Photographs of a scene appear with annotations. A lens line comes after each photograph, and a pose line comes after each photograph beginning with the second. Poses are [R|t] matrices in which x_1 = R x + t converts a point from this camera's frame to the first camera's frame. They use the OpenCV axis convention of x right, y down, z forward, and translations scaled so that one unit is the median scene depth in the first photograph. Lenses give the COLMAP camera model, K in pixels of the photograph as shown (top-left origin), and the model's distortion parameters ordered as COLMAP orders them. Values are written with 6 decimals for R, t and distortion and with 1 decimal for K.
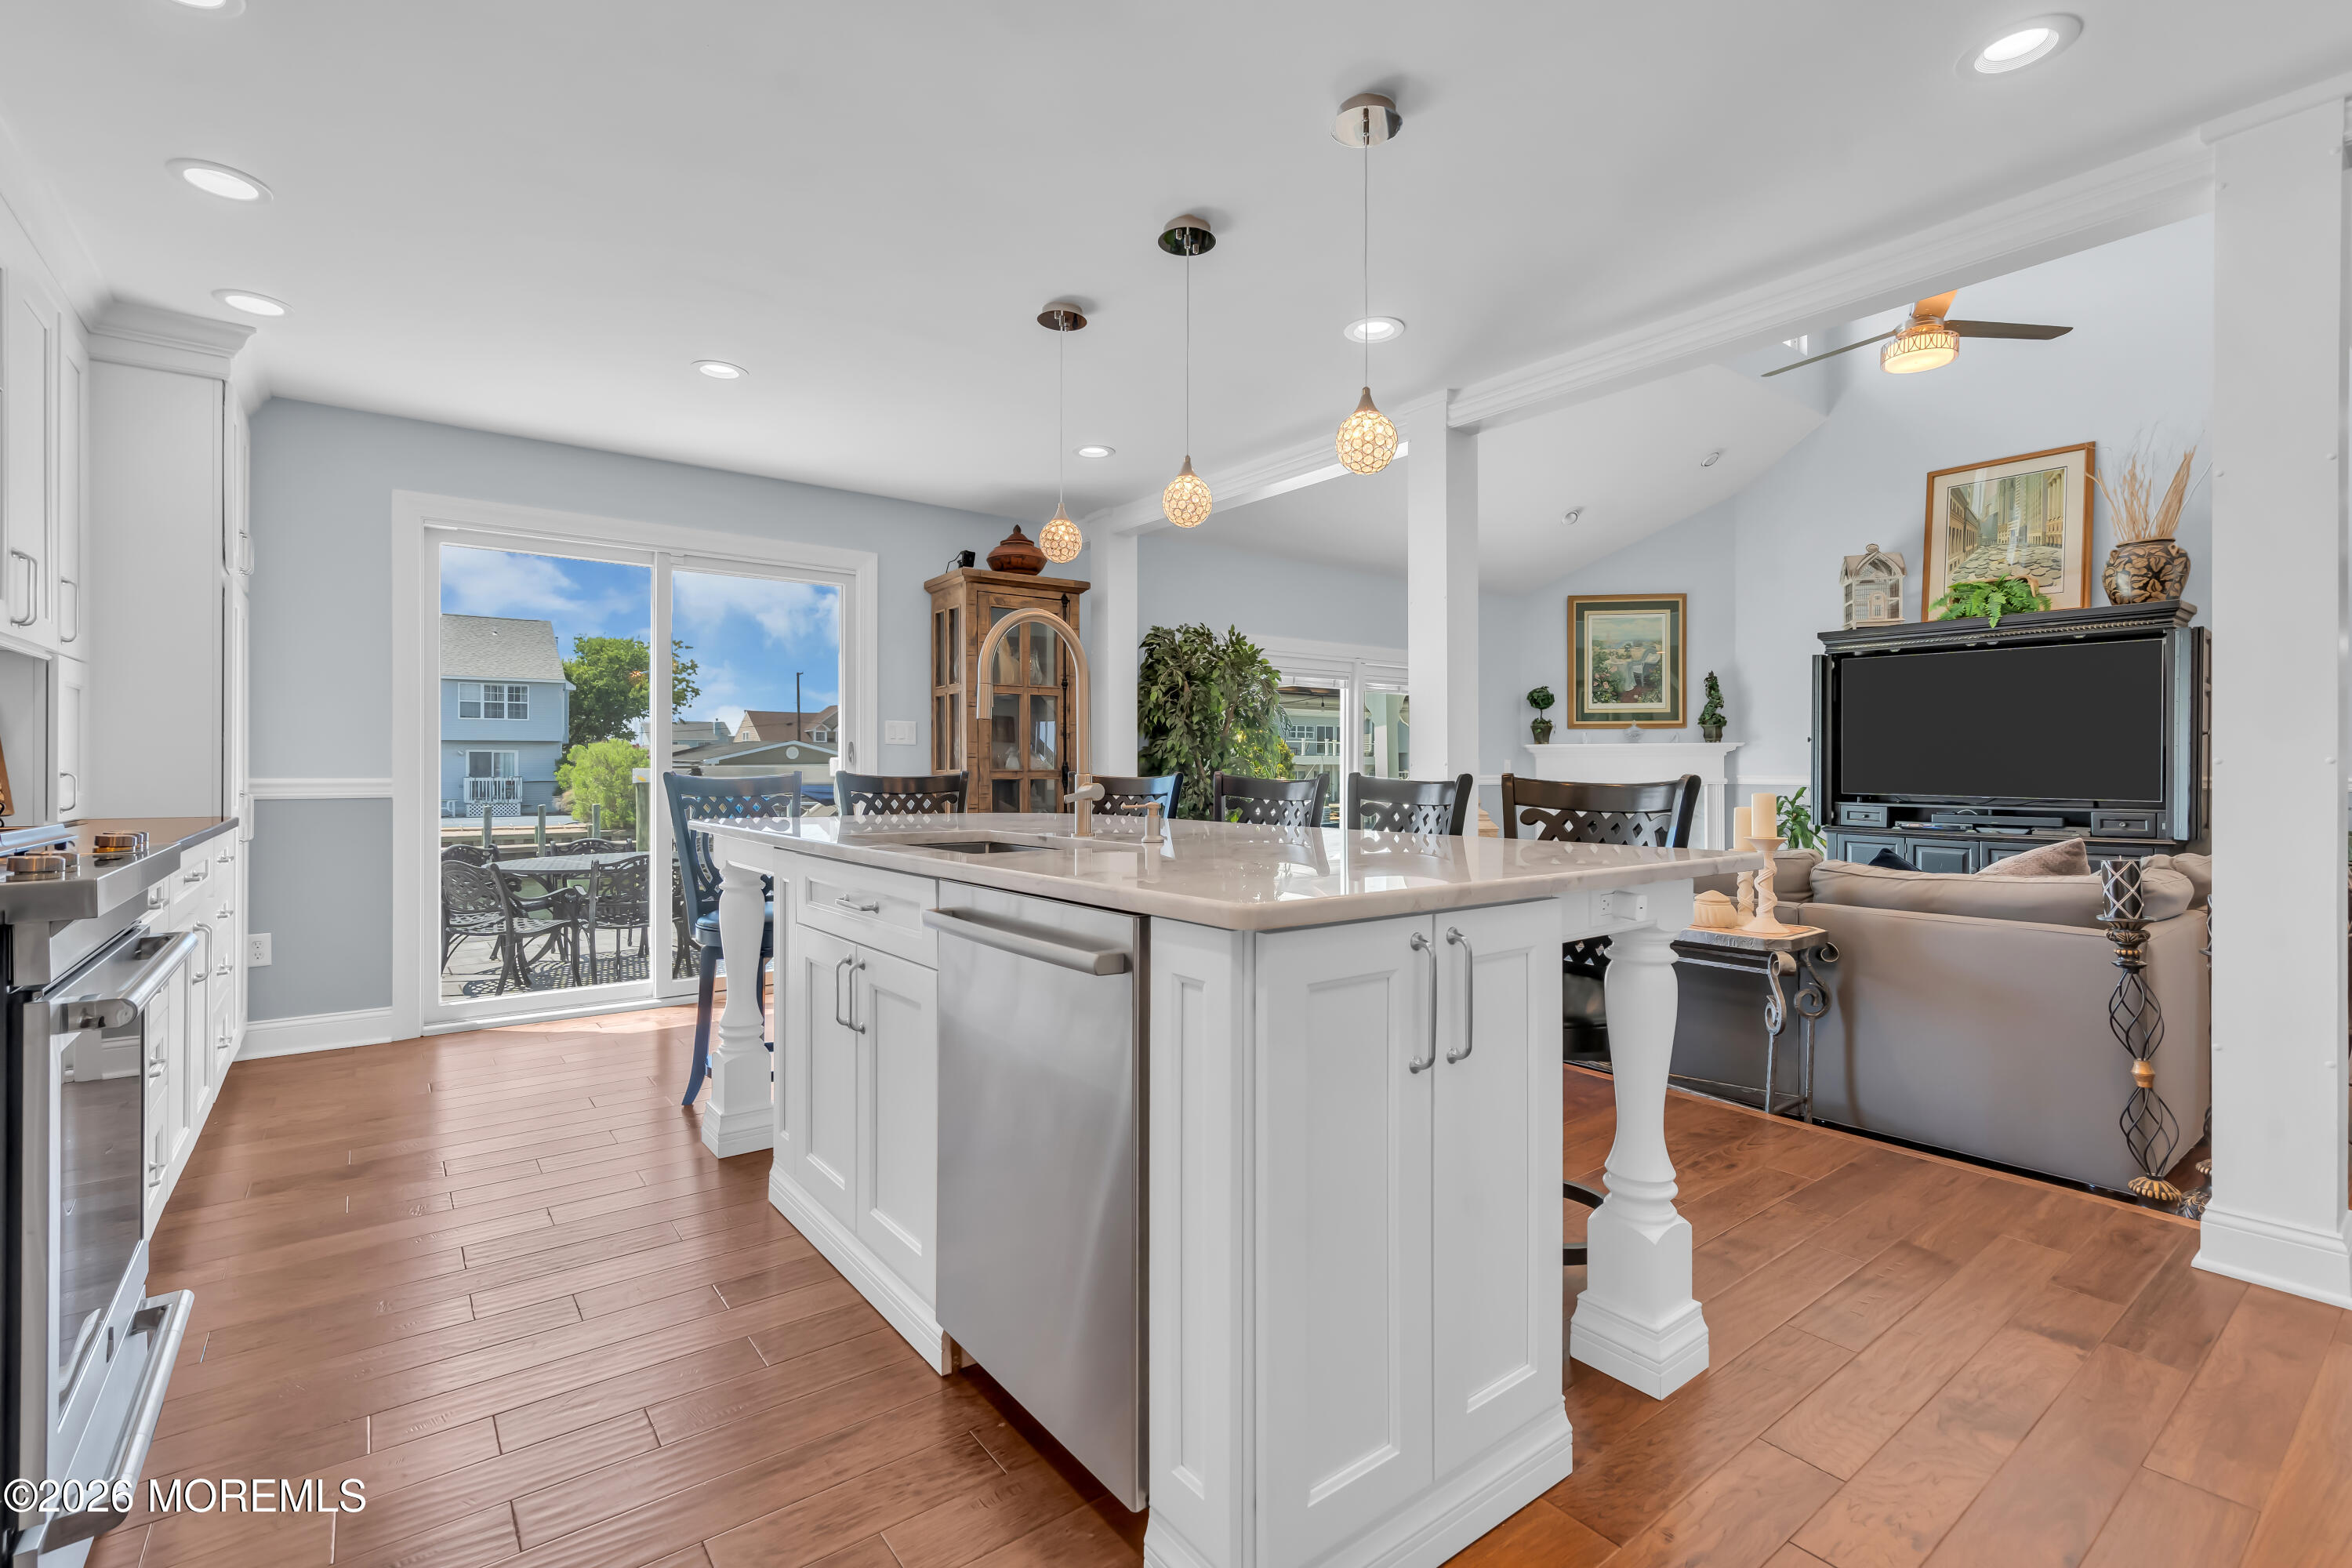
lens RADIAL K [[1065.0, 0, 1172.9], [0, 1065.0, 773.5], [0, 0, 1]] dist [-0.002350, 0.002427]
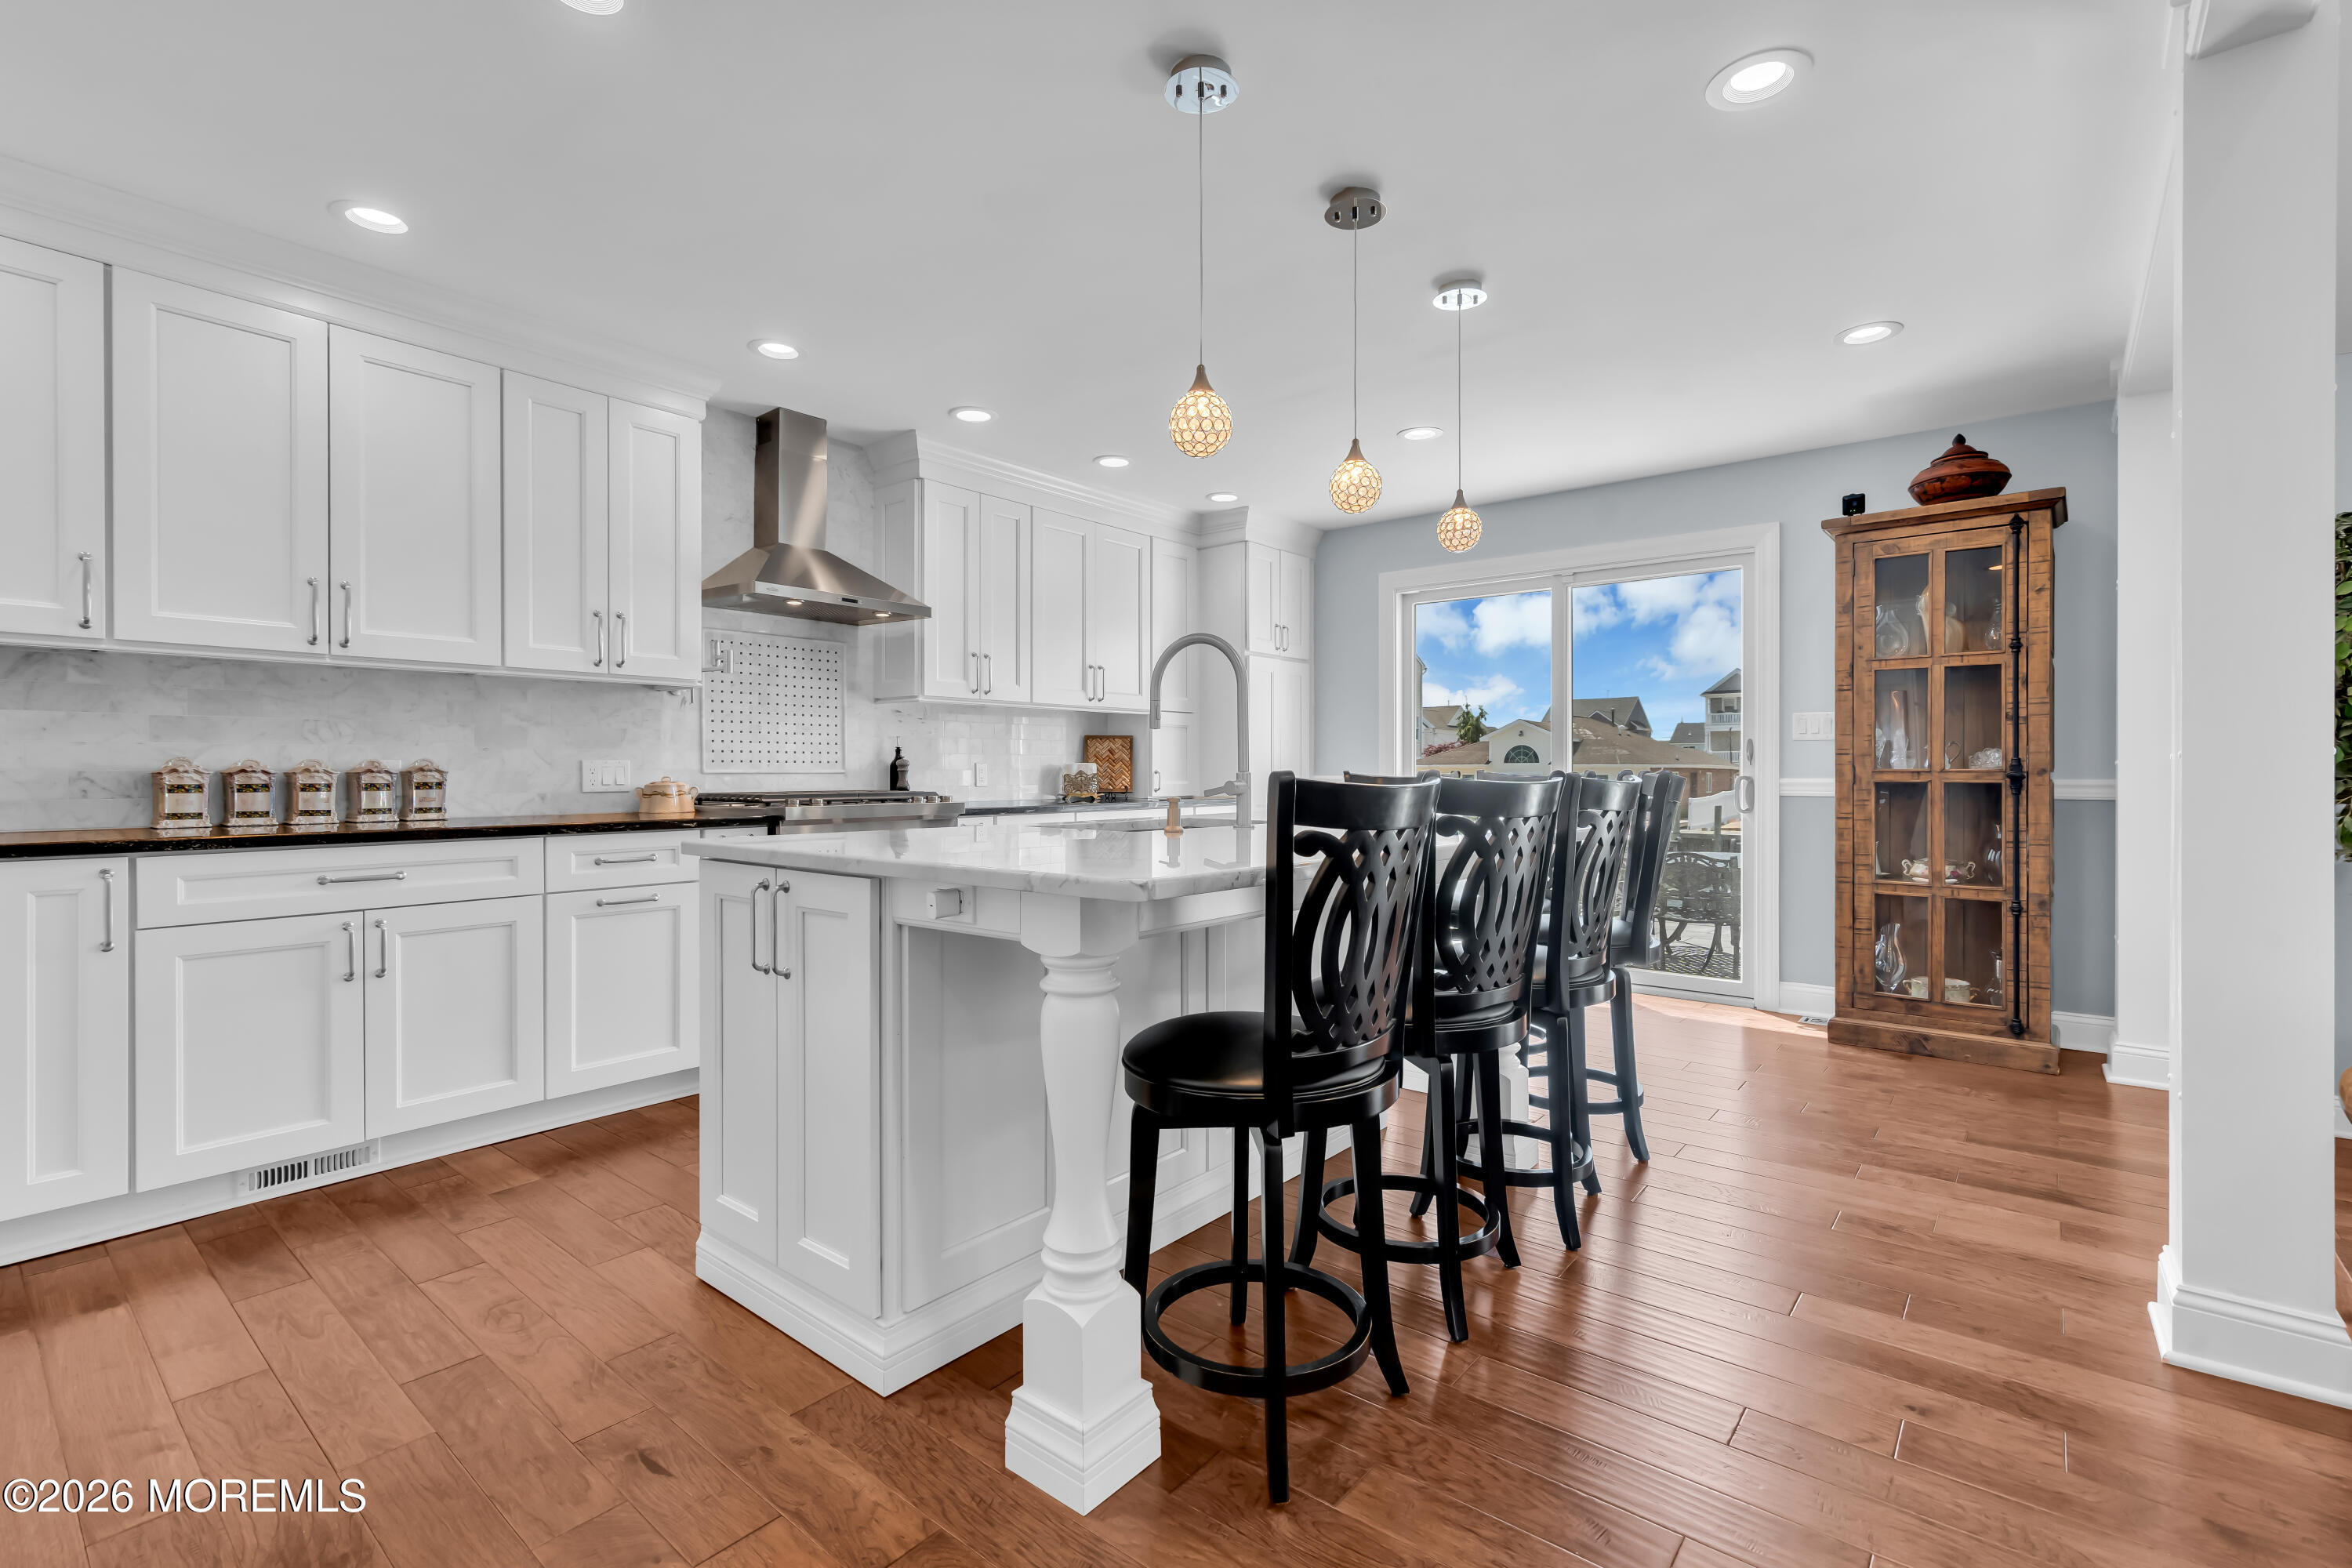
lens RADIAL K [[1065.0, 0, 1165.2], [0, 1065.0, 779.8], [0, 0, 1]] dist [-0.002350, 0.002427]
pose [[0.213915, 0.007277, -0.976825, 0.353173], [-0.003139, 0.999972, 0.006762, 0.000396], [0.976847, 0.001620, 0.213932, 0.242987]]
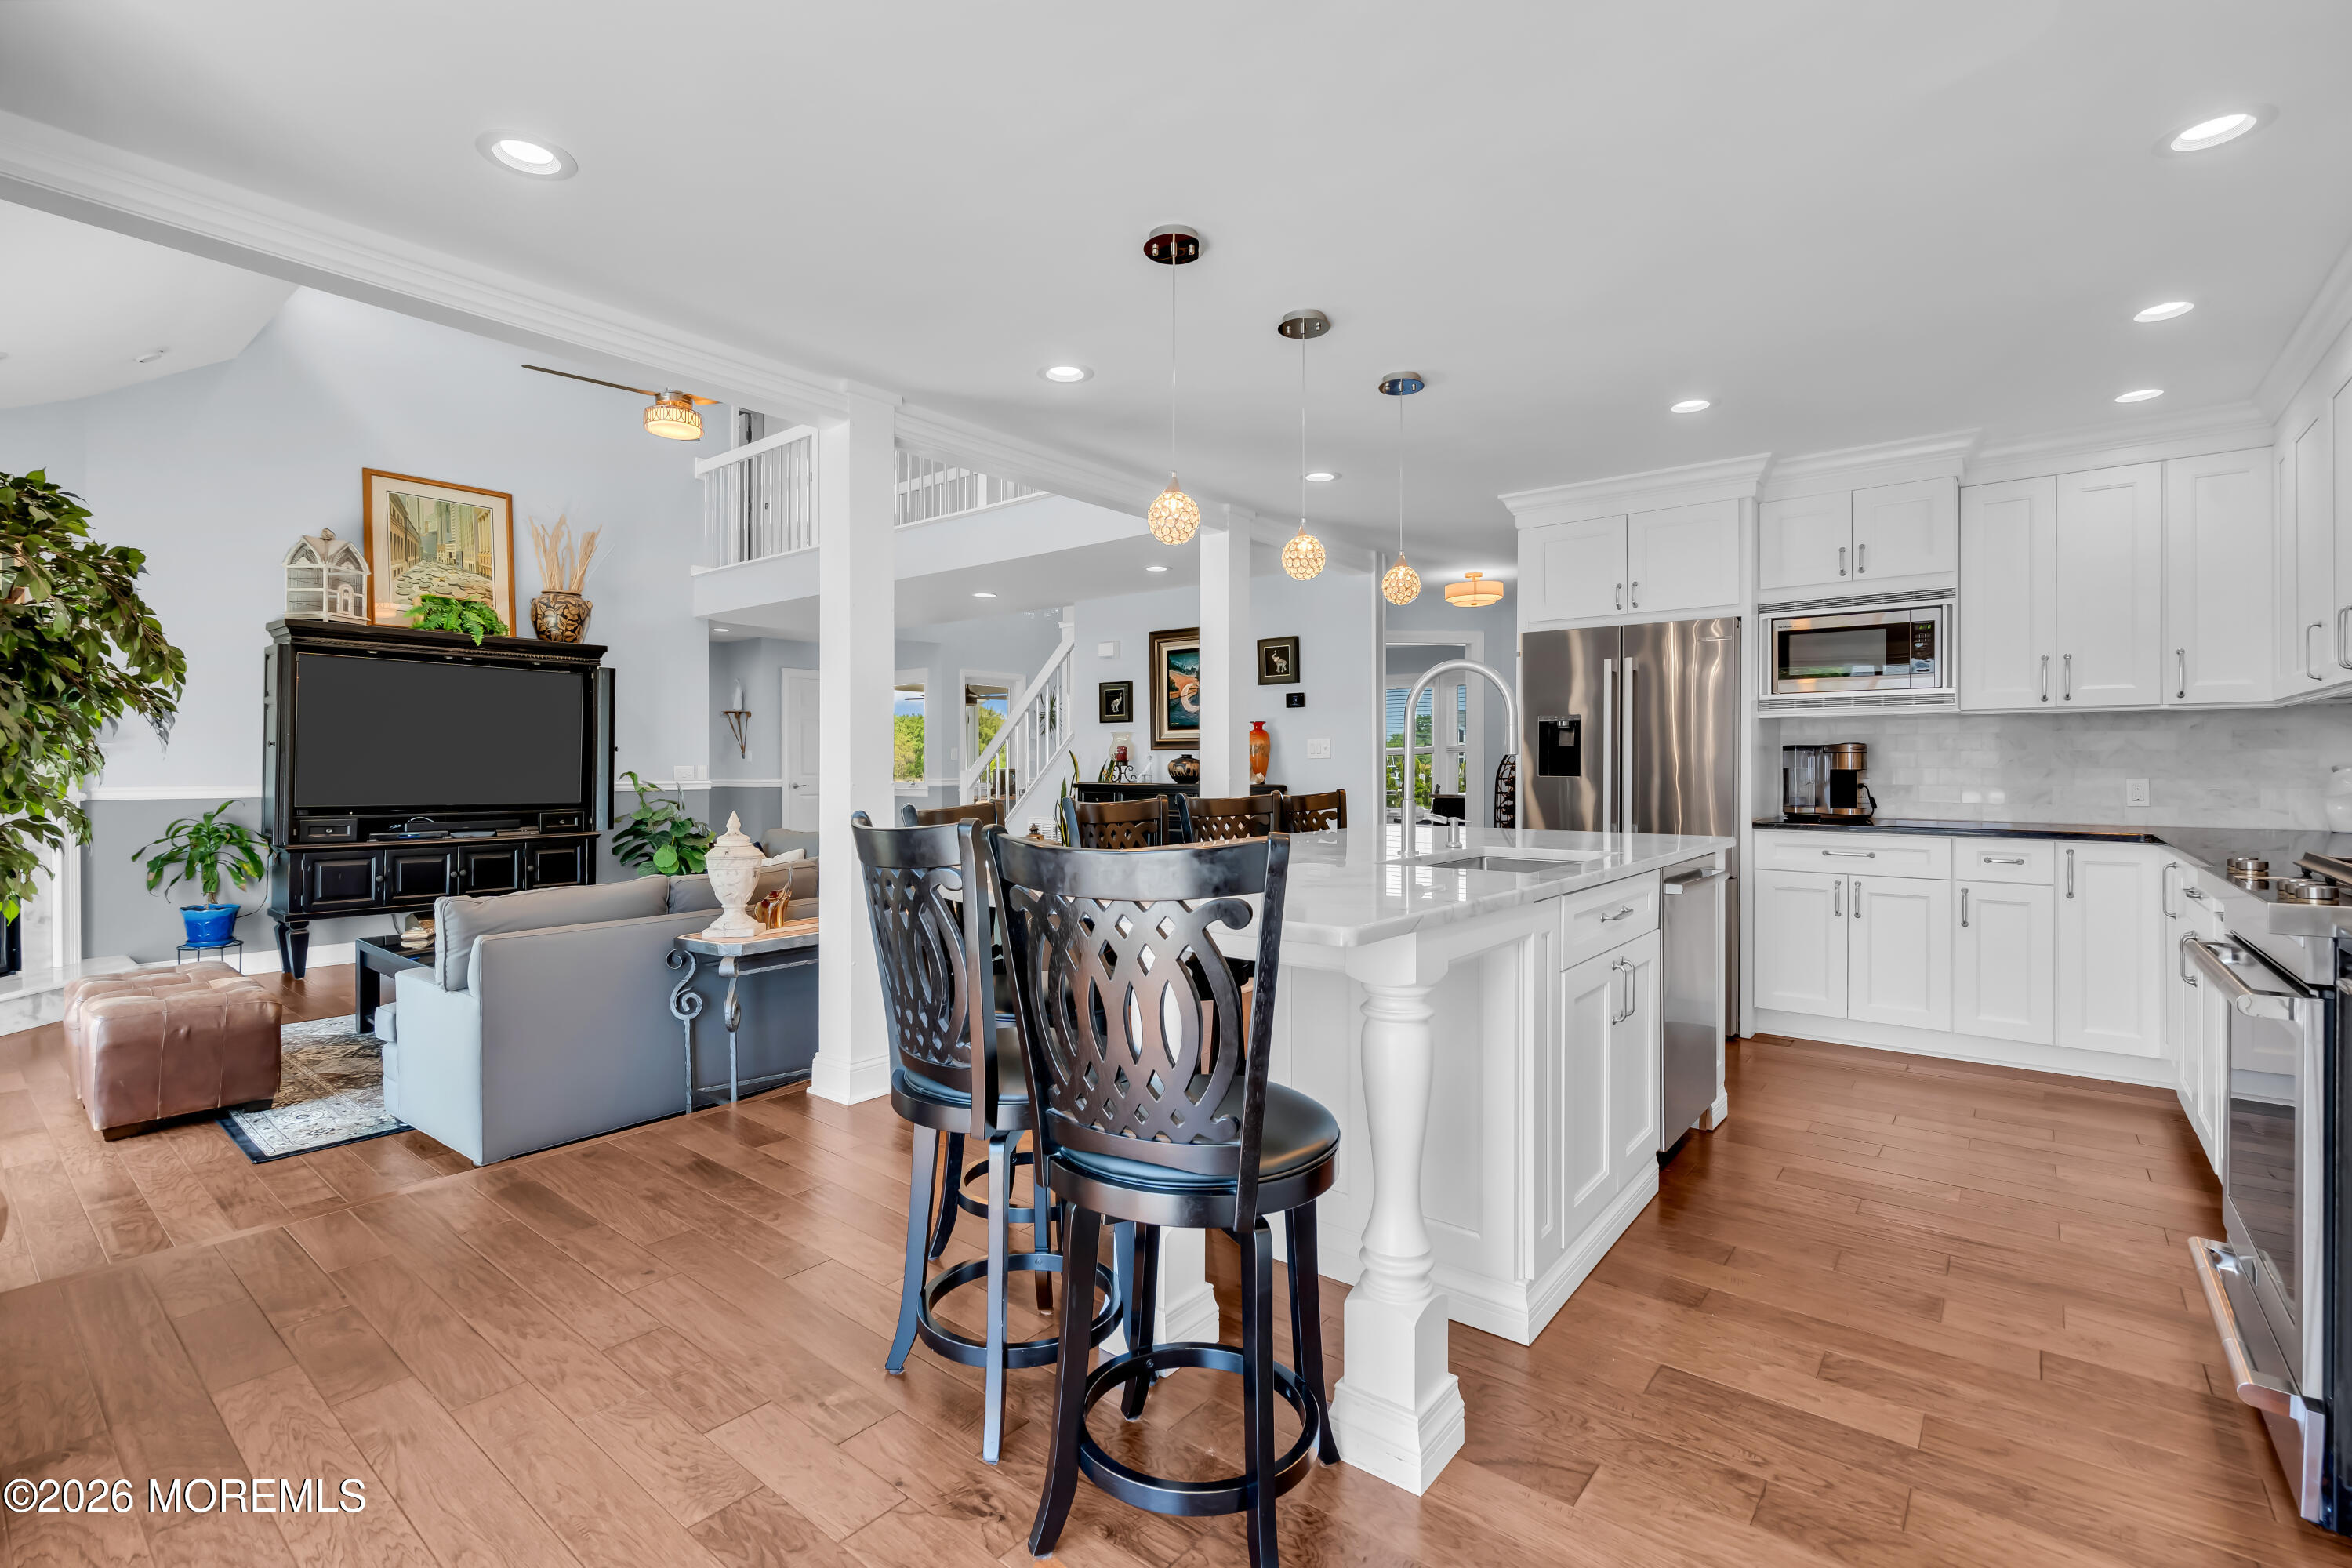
lens RADIAL K [[1065.0, 0, 1172.5], [0, 1065.0, 762.2], [0, 0, 1]] dist [-0.002350, 0.002427]
pose [[-0.226850, 0.004274, 0.973920, -0.403353], [0.003539, 0.999987, -0.003564, -0.013178], [-0.973923, 0.002638, -0.226863, 0.536564]]
